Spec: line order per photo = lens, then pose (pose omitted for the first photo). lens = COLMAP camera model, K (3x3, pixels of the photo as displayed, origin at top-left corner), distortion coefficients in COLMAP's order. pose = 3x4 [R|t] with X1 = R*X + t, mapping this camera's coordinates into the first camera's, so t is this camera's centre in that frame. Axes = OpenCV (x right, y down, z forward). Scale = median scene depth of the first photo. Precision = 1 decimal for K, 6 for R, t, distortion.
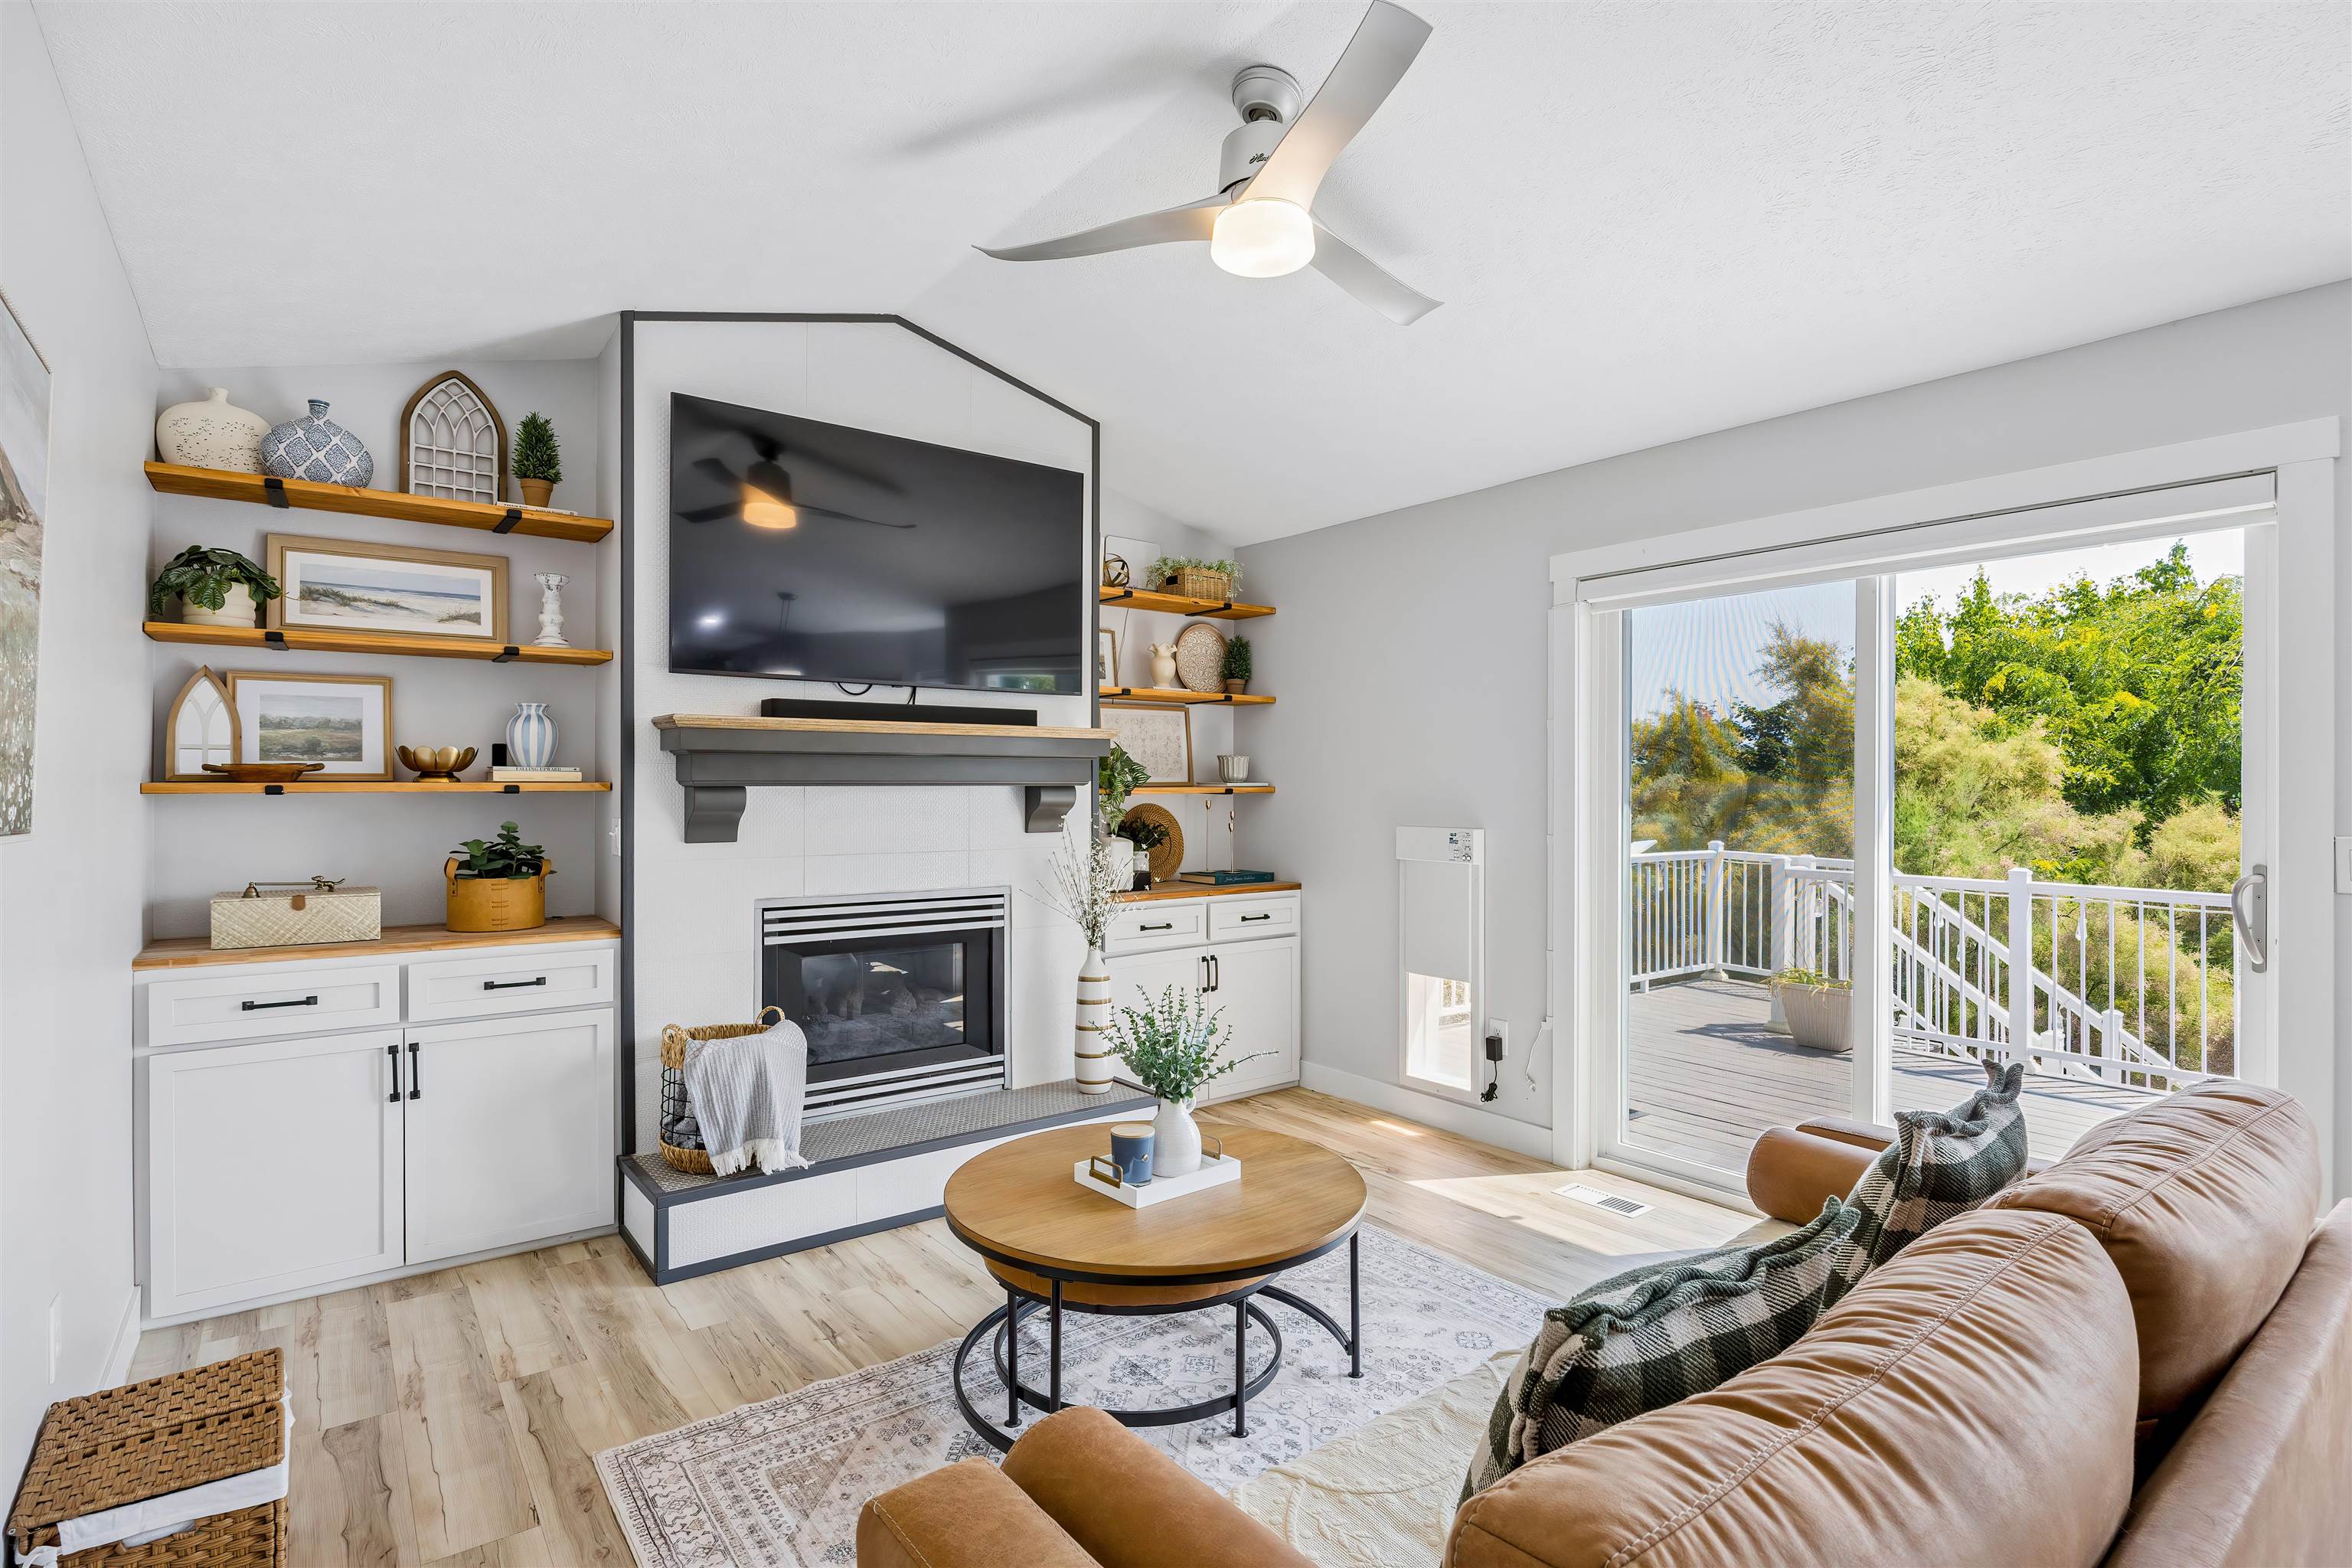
lens RADIAL K [[1157.3, 0, 1190.3], [0, 1157.3, 770.5], [0, 0, 1]] dist [-0.015516, -0.000275]
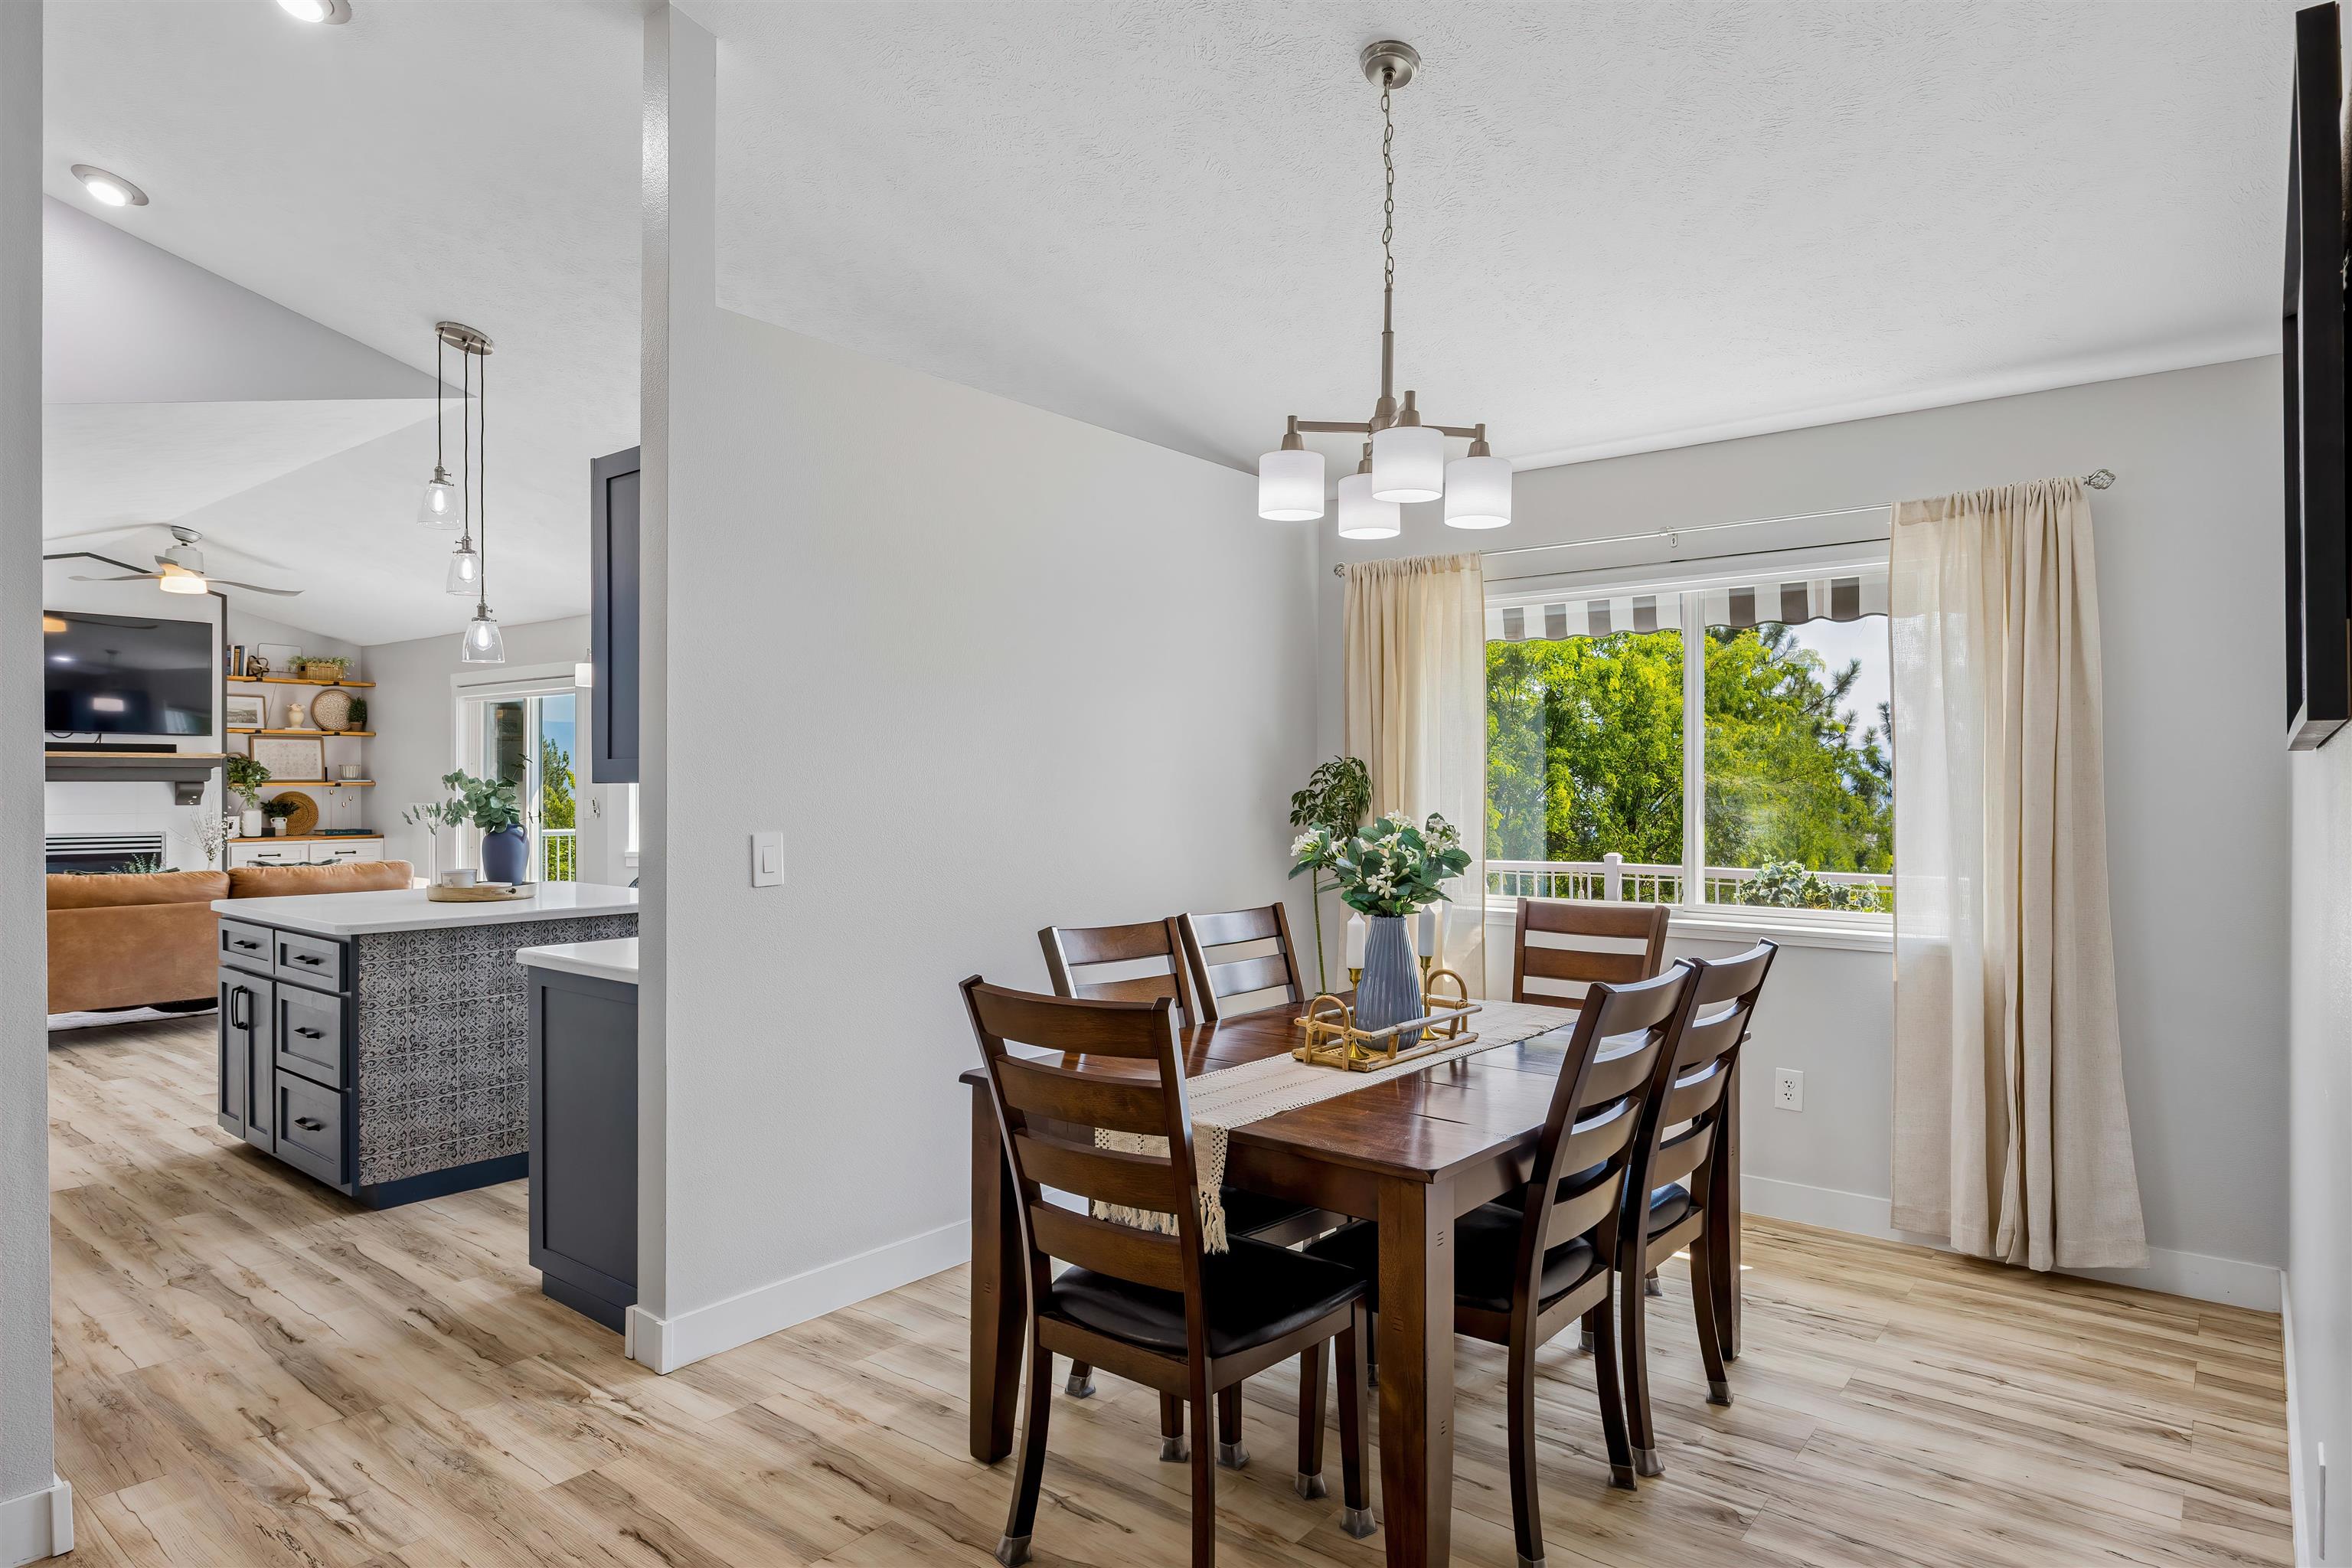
lens RADIAL K [[1339.7, 0, 1176.0], [0, 1339.7, 784.0], [0, 0, 1]] dist [-0.000552, -0.023524]
pose [[0.974255, -0.003418, 0.225424, 1.254041], [0.000229, 0.999900, 0.014171, -0.018063], [-0.225450, -0.013755, 0.974158, -1.997903]]
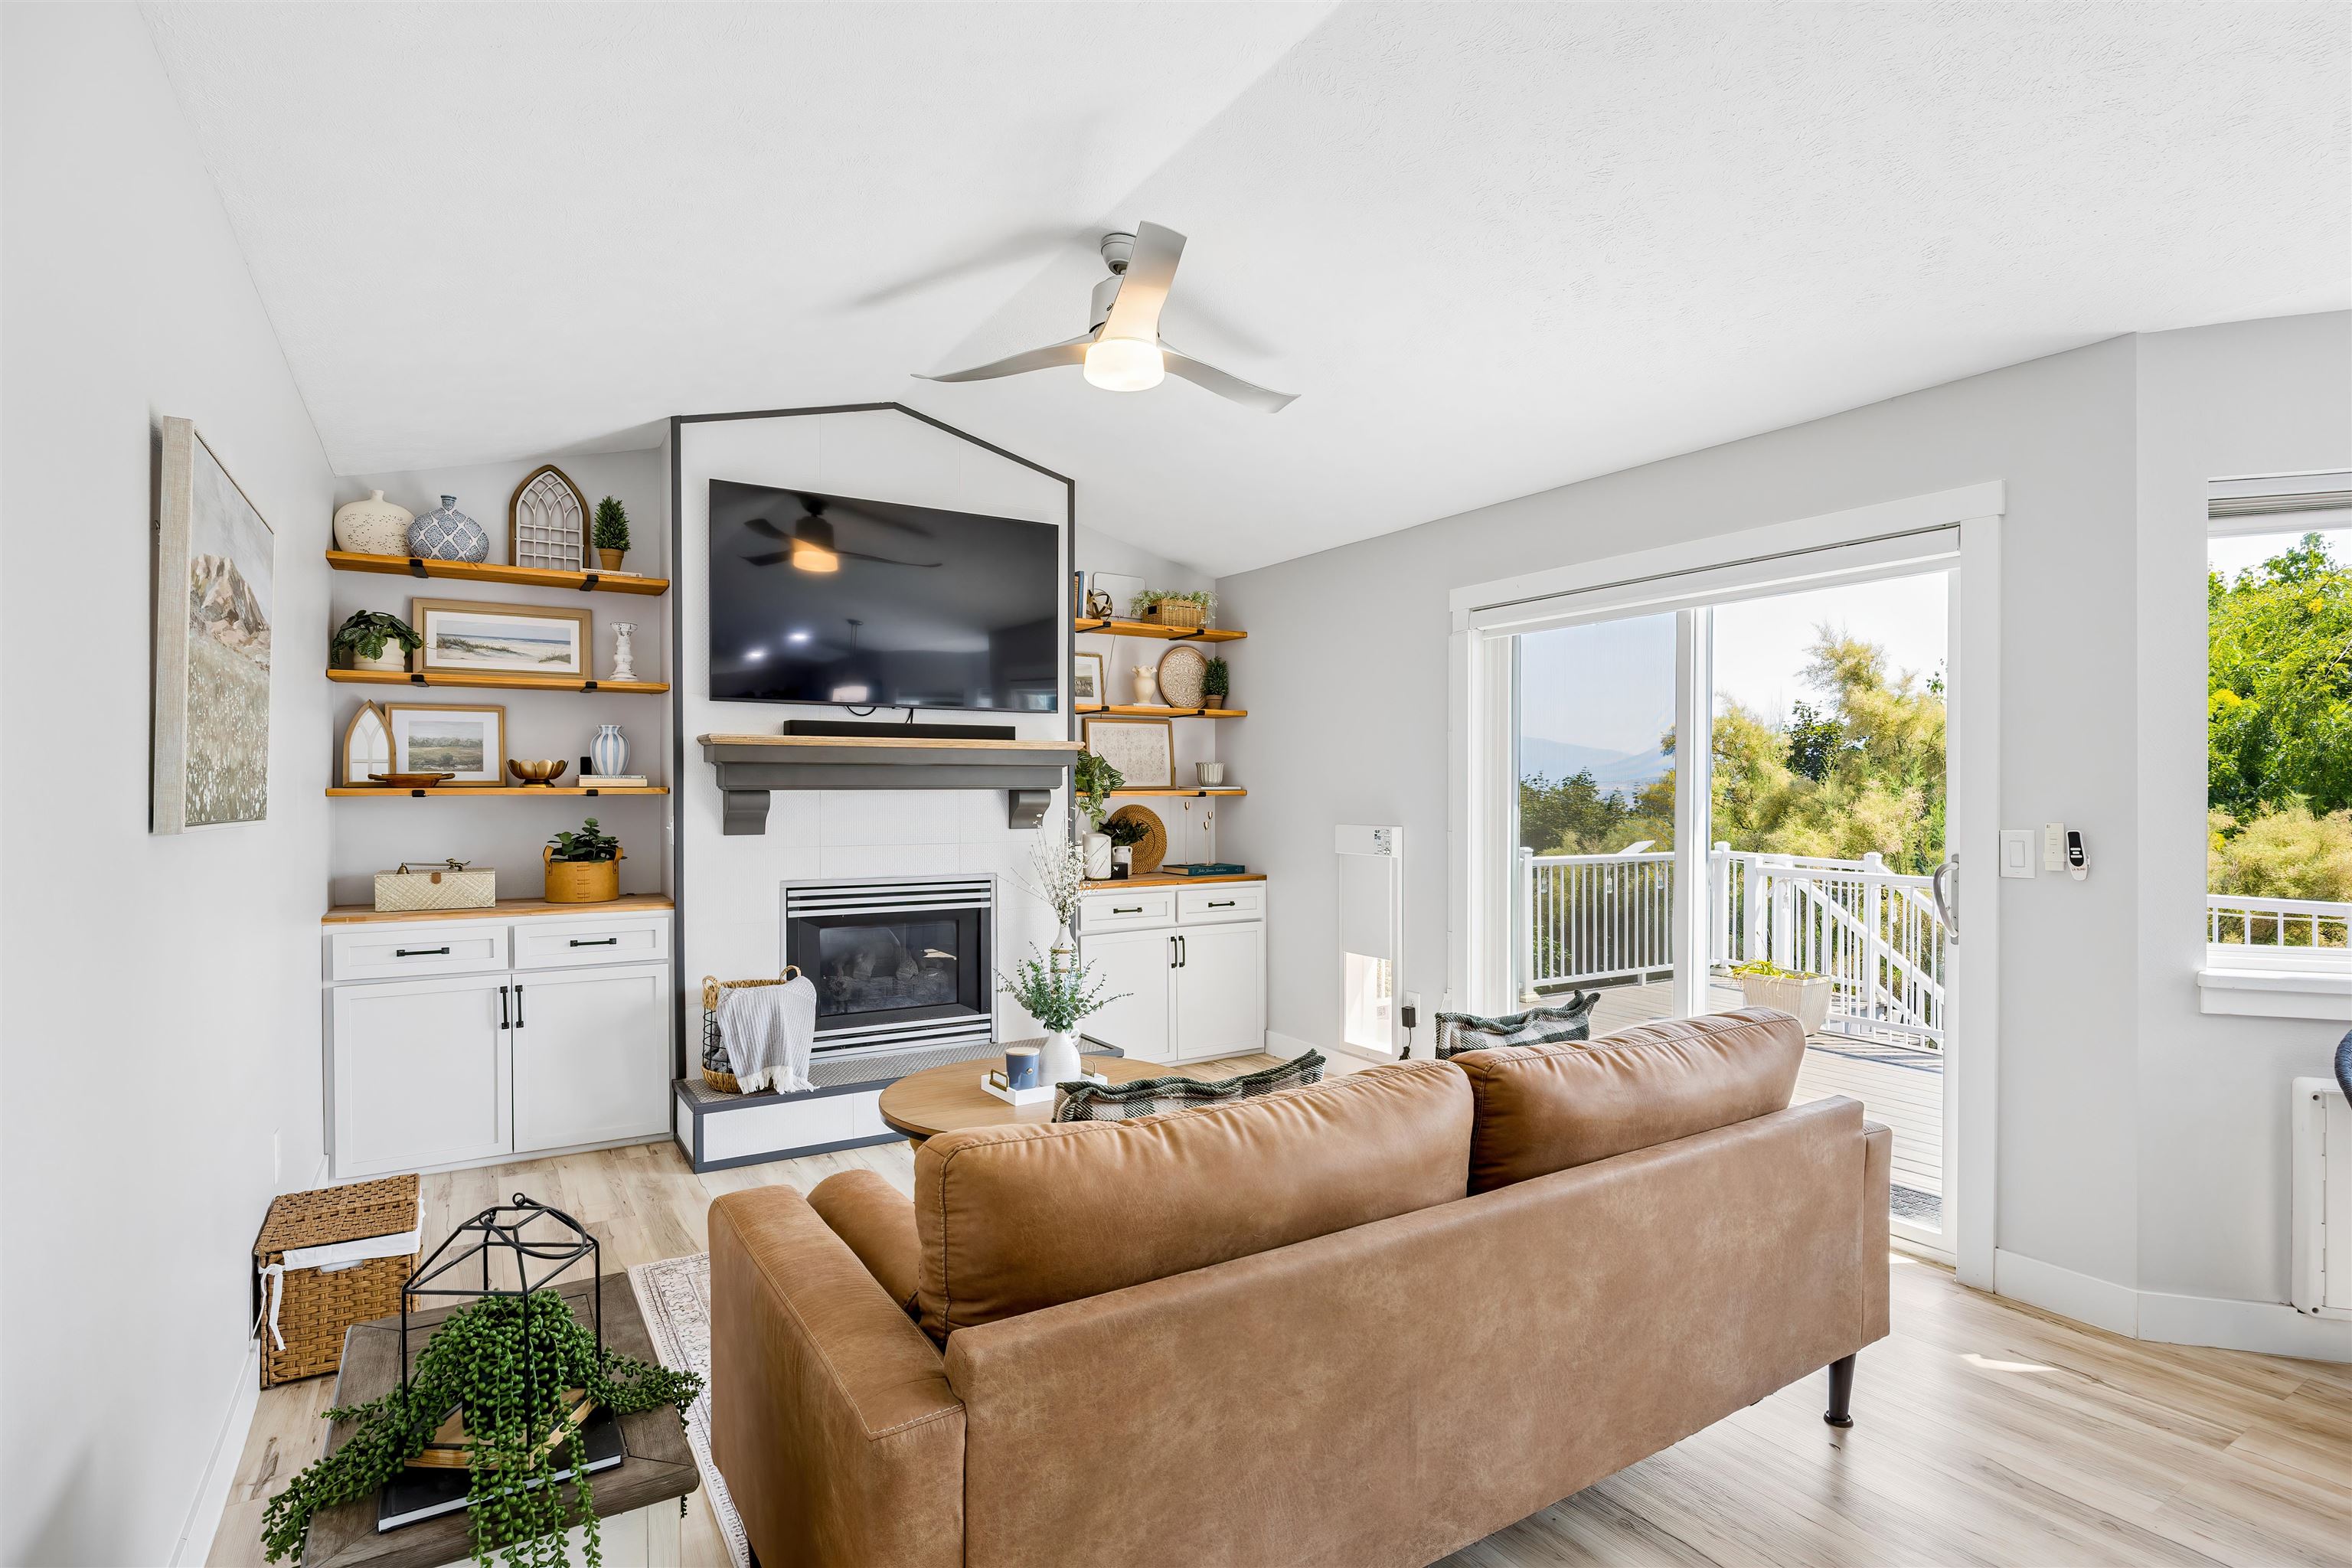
lens RADIAL K [[1157.7, 0, 1176.0], [0, 1157.7, 784.0], [0, 0, 1]] dist [-0.016566, -0.000106]
pose [[0.994732, -0.001861, -0.102497, 0.184644], [0.002738, 0.999961, 0.008413, -0.002507], [0.102477, -0.008649, 0.994698, -0.206756]]
